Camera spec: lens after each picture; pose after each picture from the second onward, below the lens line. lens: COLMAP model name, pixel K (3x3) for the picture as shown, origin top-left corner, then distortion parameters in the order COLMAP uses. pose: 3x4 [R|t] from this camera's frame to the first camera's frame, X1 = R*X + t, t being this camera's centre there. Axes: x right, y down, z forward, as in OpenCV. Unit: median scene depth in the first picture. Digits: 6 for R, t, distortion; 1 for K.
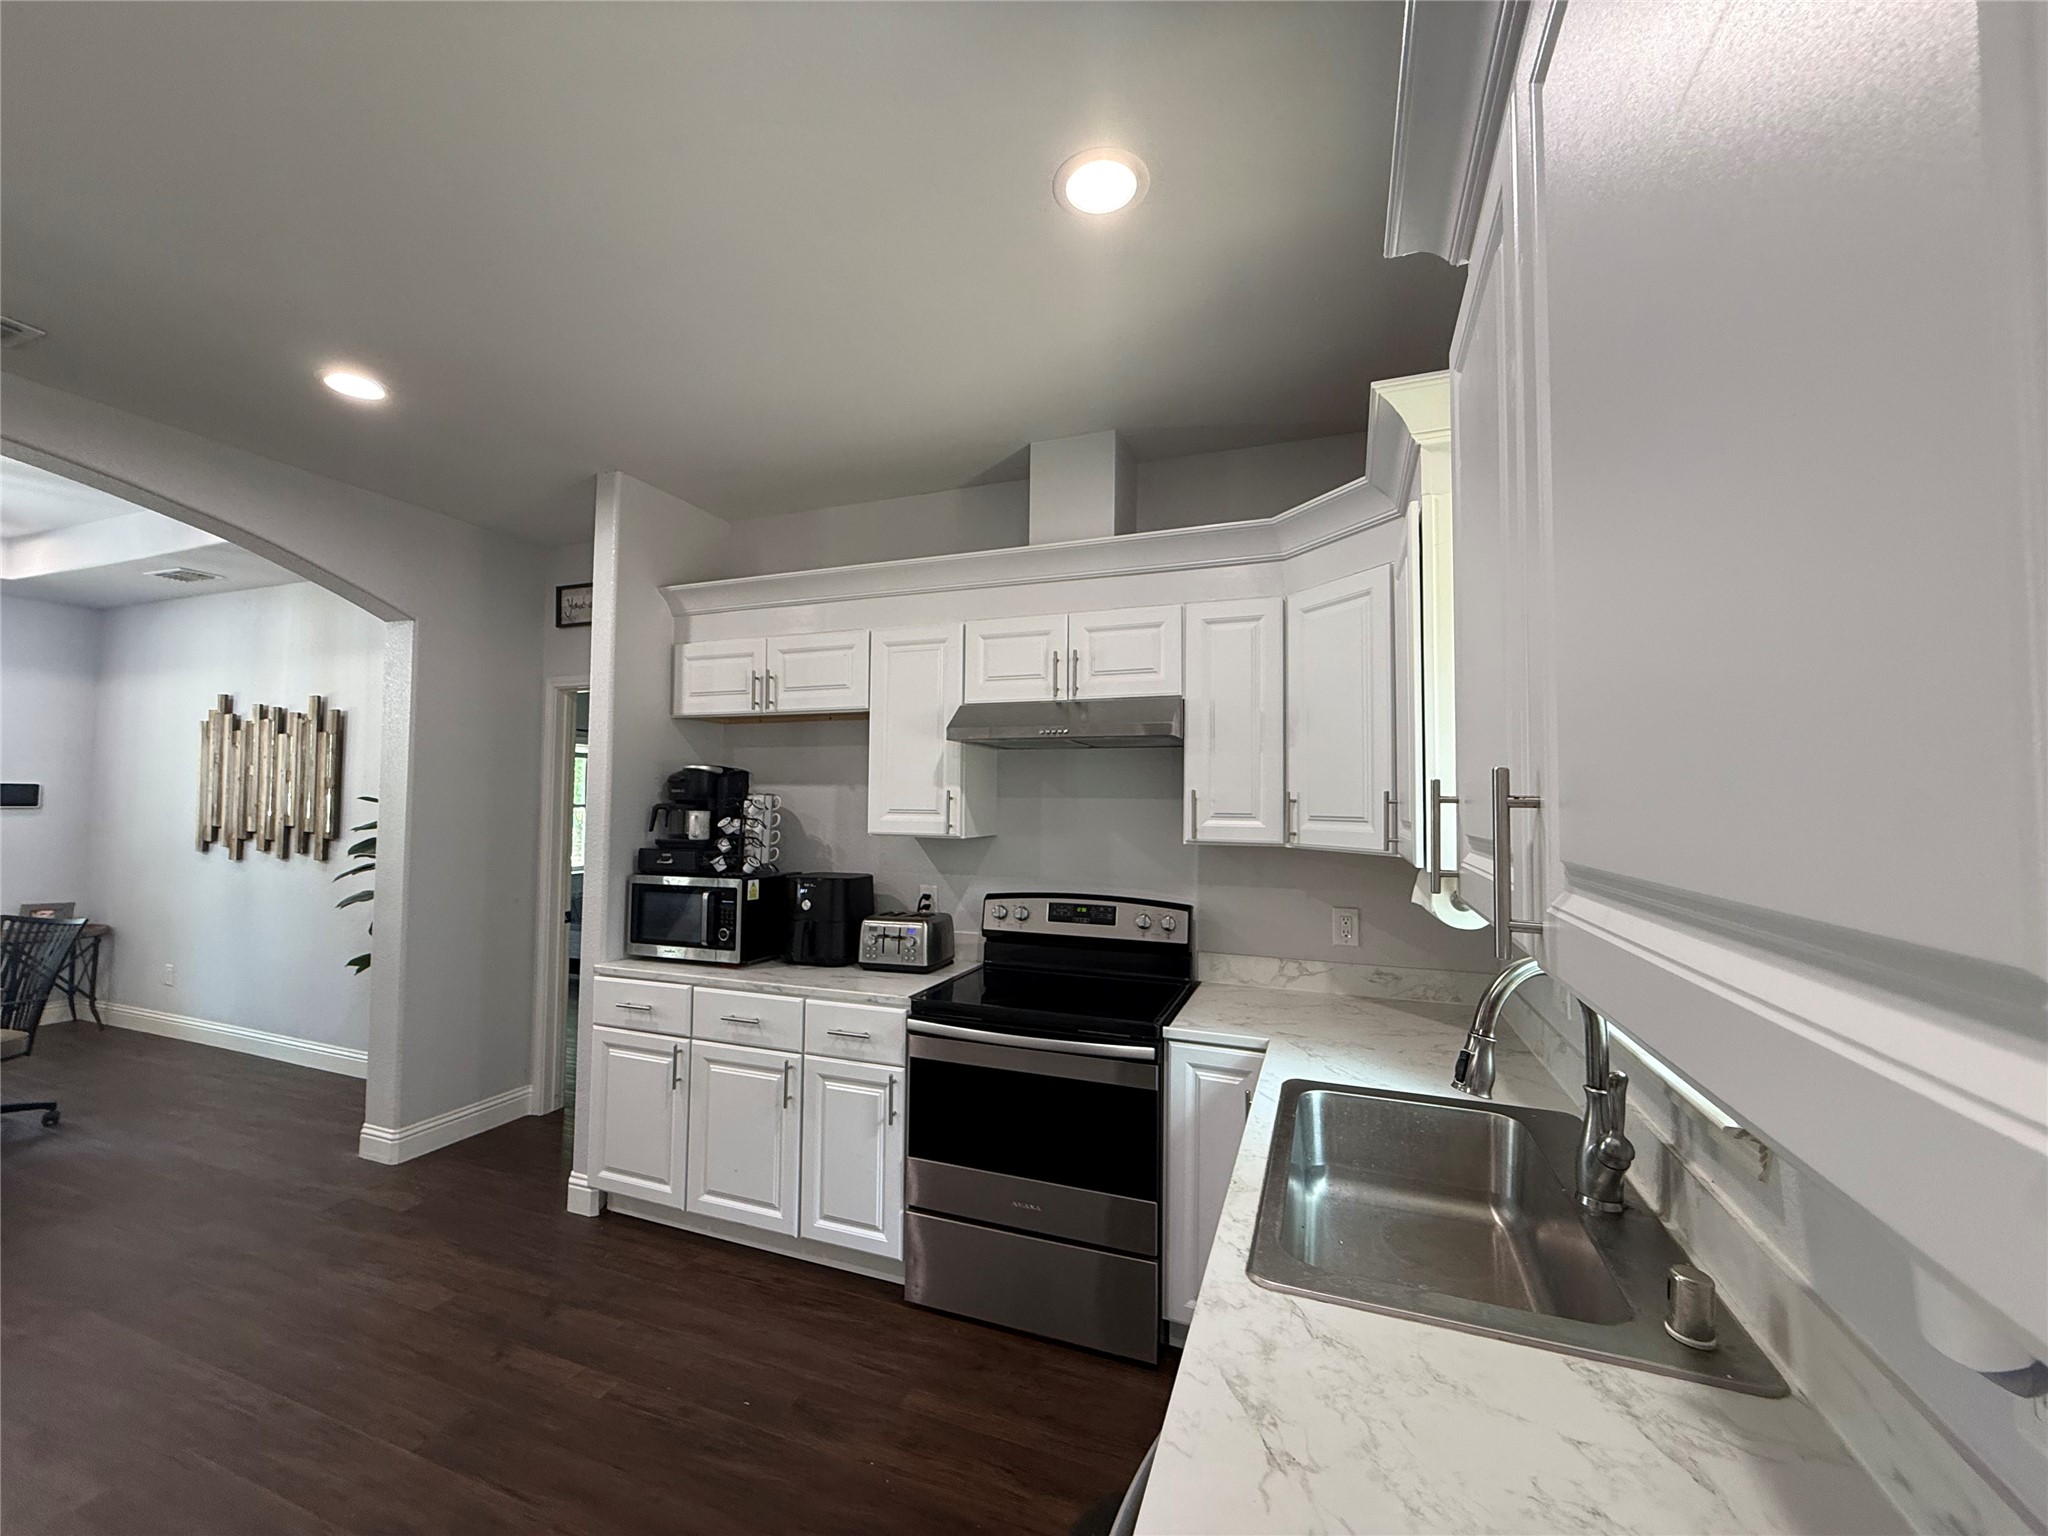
lens RADIAL K [[815.5, 0, 1028.2], [0, 815.5, 771.9], [0, 0, 1]] dist [0.001739, 0.000662]
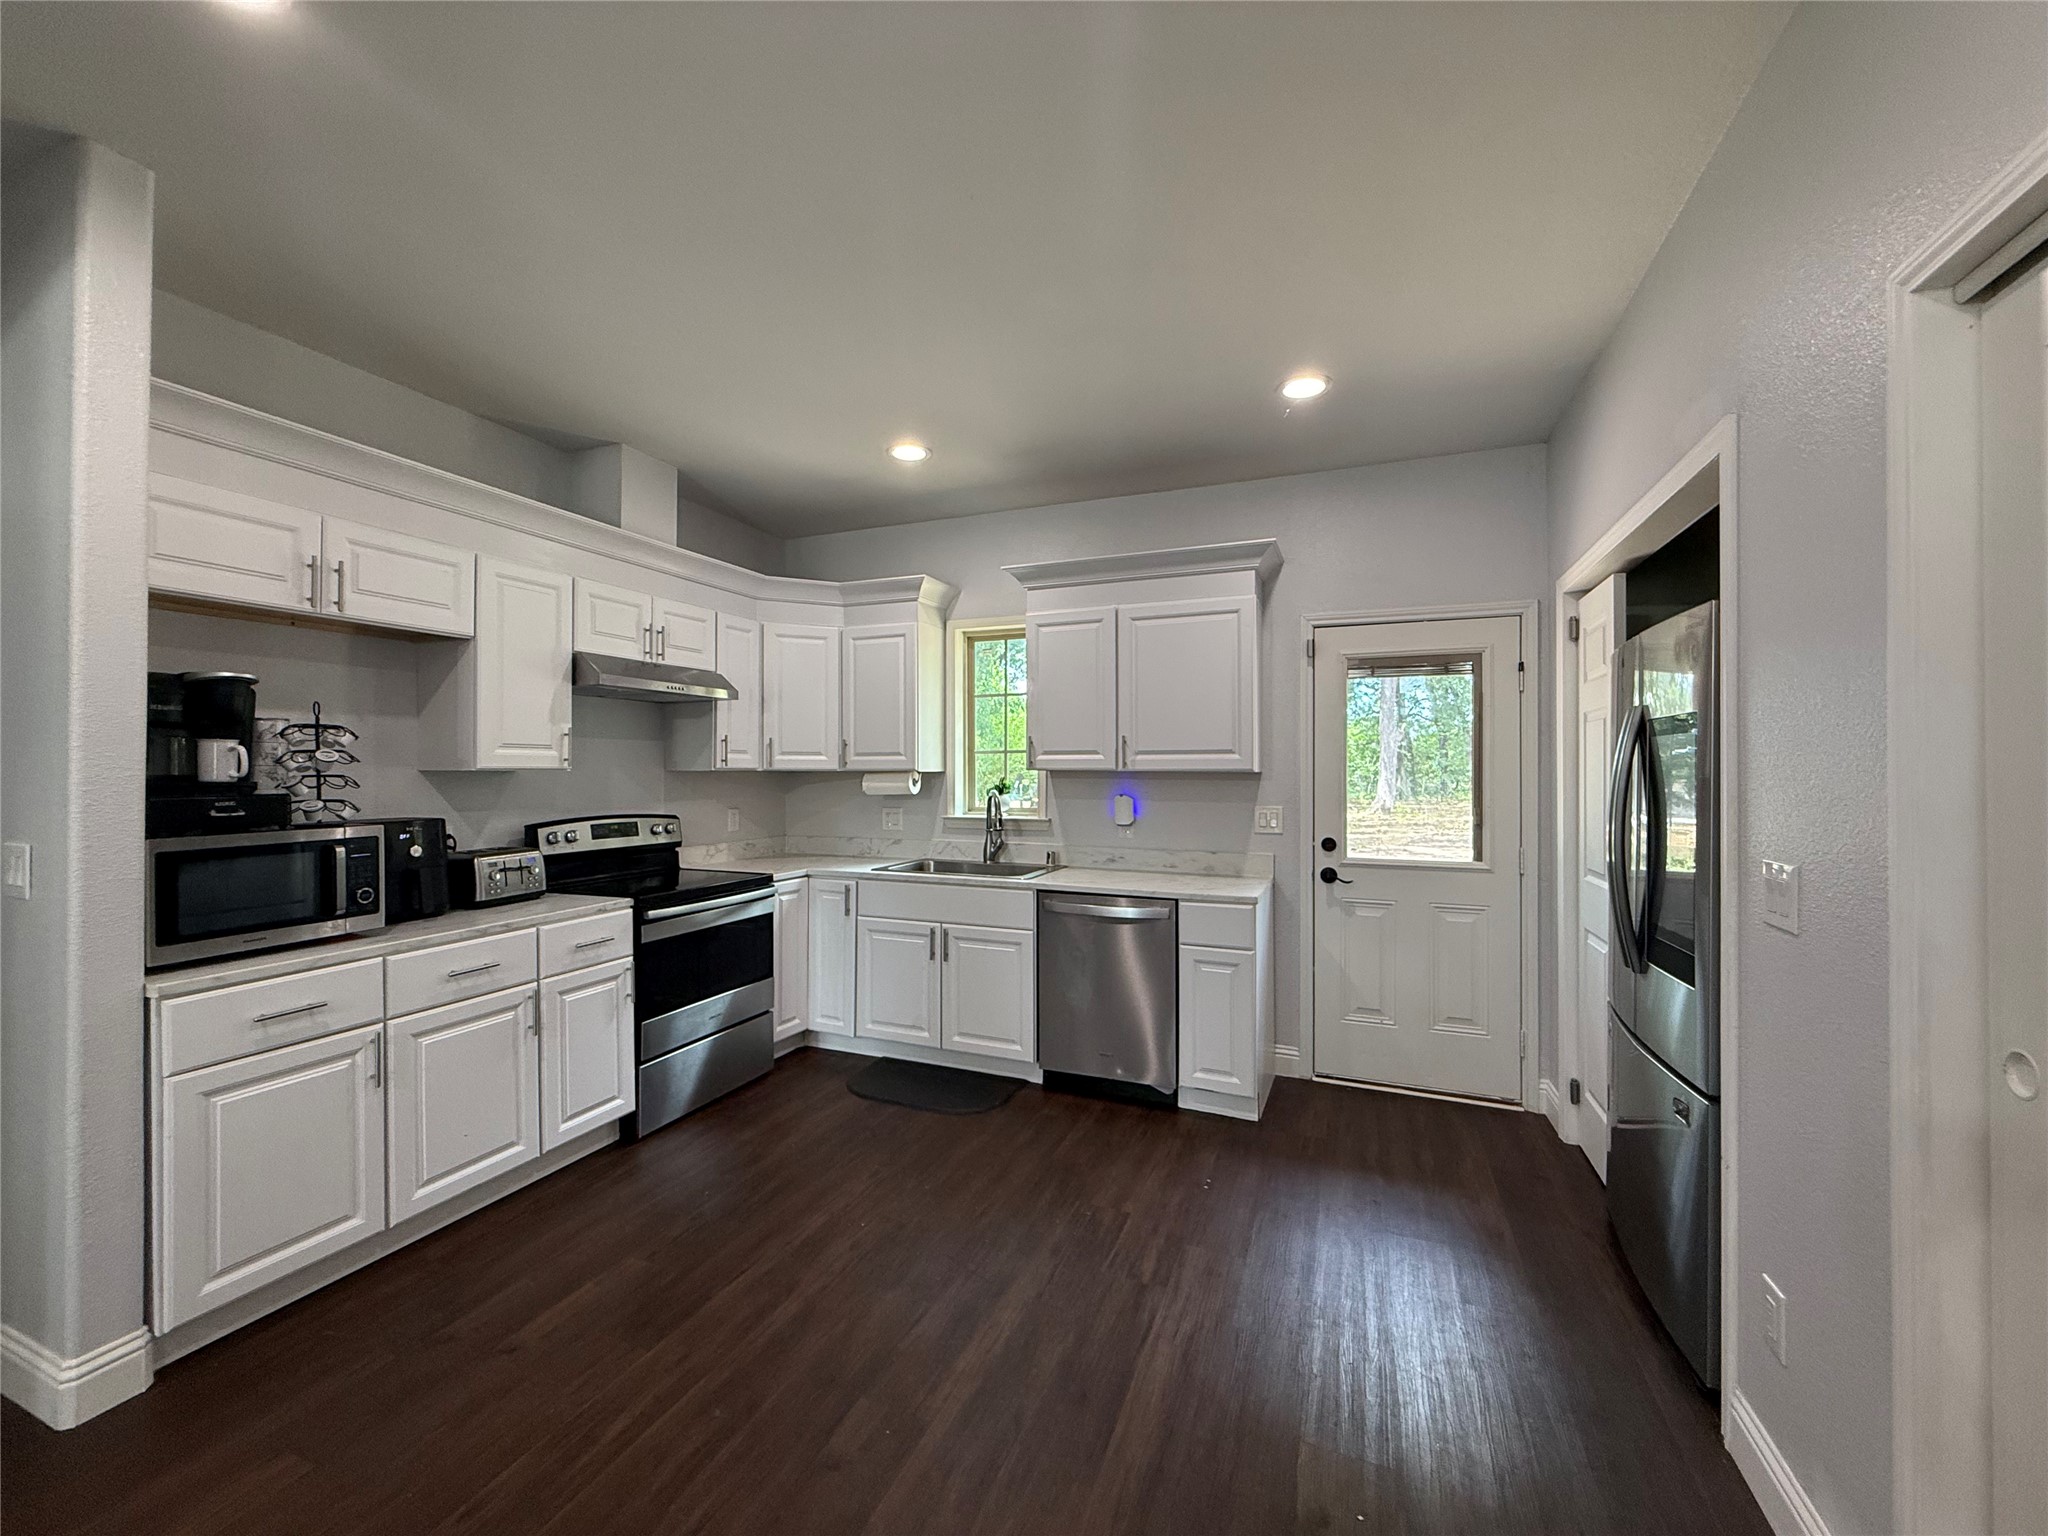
lens RADIAL K [[815.5, 0, 1016.0], [0, 815.5, 767.9], [0, 0, 1]] dist [0.001739, 0.000662]
pose [[0.031112, -0.008213, 0.999482, -1.125645], [-0.039511, 0.999175, 0.009440, 0.041008], [-0.998735, -0.039784, 0.030762, 0.337596]]
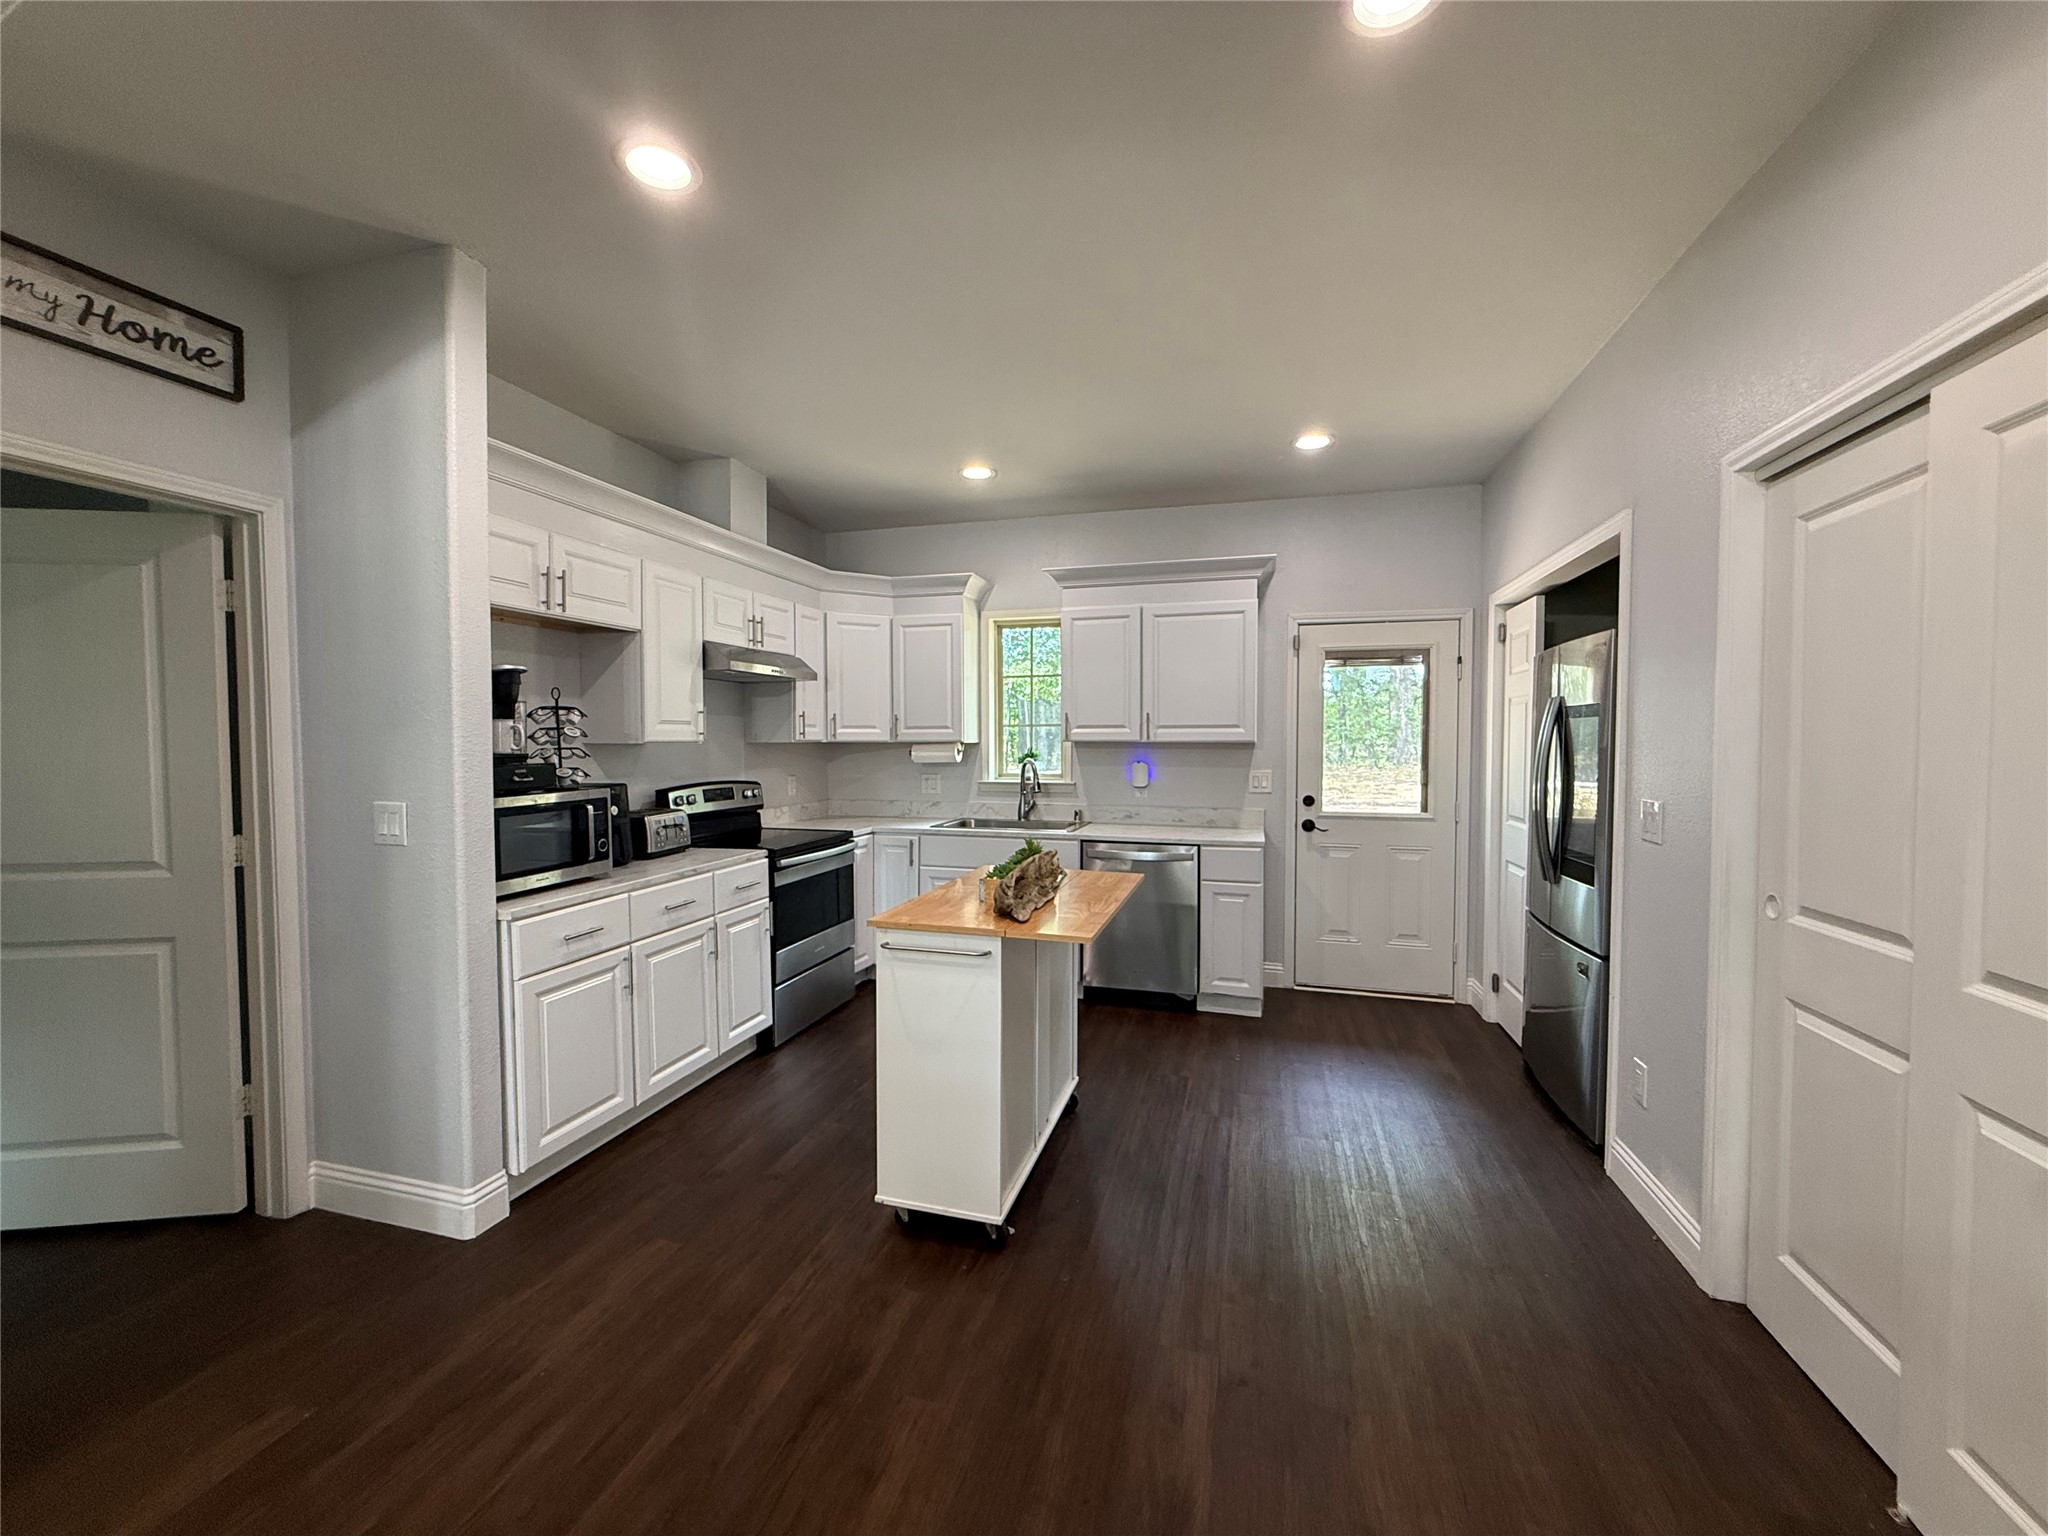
lens RADIAL K [[815.5, 0, 1017.0], [0, 815.5, 768.2], [0, 0, 1]] dist [0.001739, 0.000662]
pose [[-0.079448, -0.046735, 0.995743, -1.360045], [-0.039182, 0.998275, 0.043728, 0.042644], [-0.996069, -0.035542, -0.081142, 0.572088]]
